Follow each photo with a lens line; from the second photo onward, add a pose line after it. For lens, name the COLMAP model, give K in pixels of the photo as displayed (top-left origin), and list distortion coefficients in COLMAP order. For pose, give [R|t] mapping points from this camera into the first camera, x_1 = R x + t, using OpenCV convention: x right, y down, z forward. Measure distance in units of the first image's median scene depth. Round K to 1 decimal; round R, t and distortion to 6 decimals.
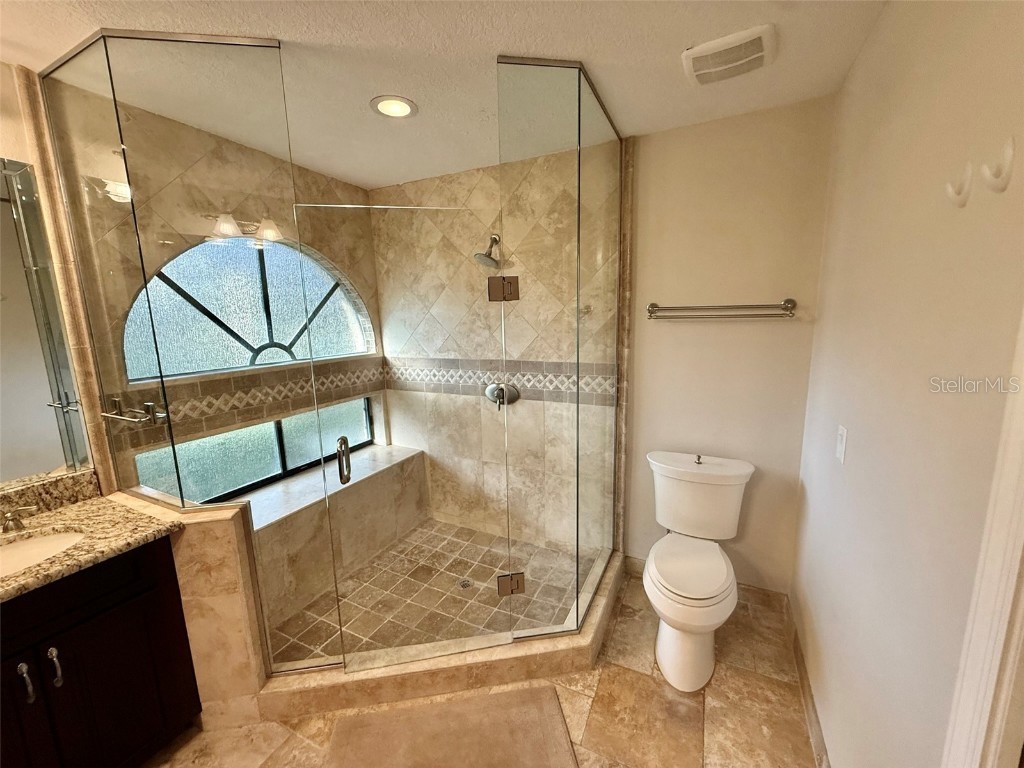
lens RADIAL K [[412.7, 0, 510.7], [0, 412.7, 380.7], [0, 0, 1]] dist [0.008090, -0.000590]
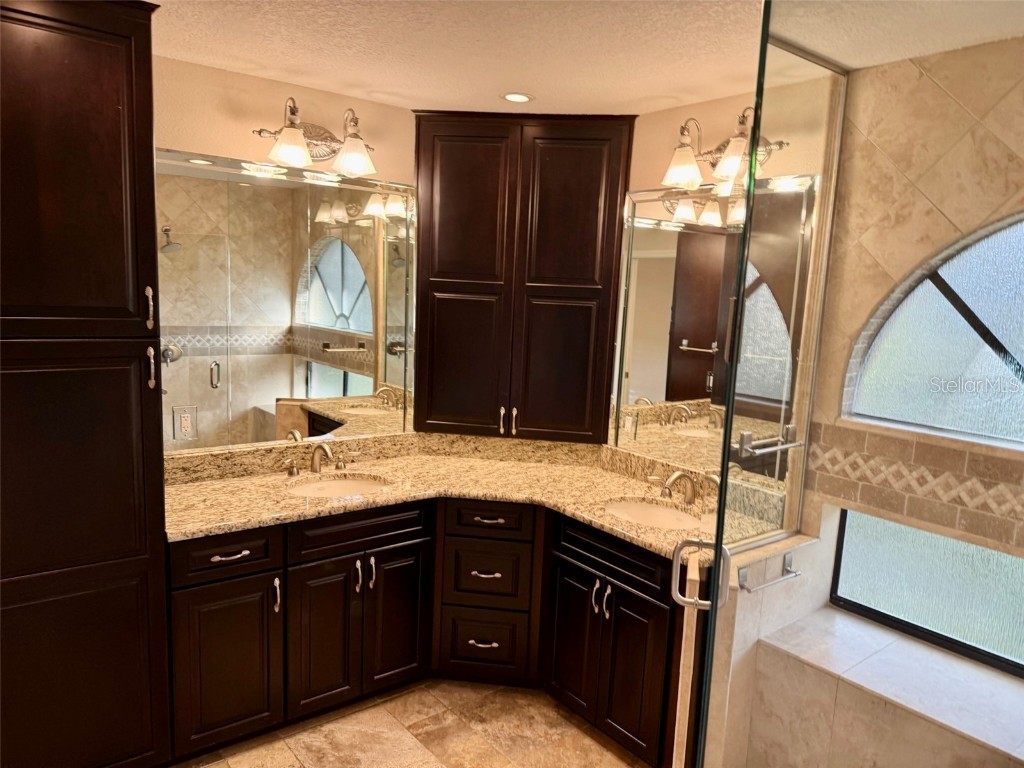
lens RADIAL K [[720.3, 0, 510.2], [0, 720.3, 383.2], [0, 0, 1]] dist [0.077132, -0.100978]
pose [[-0.431778, 0.128936, -0.892717, 0.530301], [-0.176211, 0.958602, 0.223680, -0.224819], [0.884600, 0.253887, -0.391183, 0.841886]]
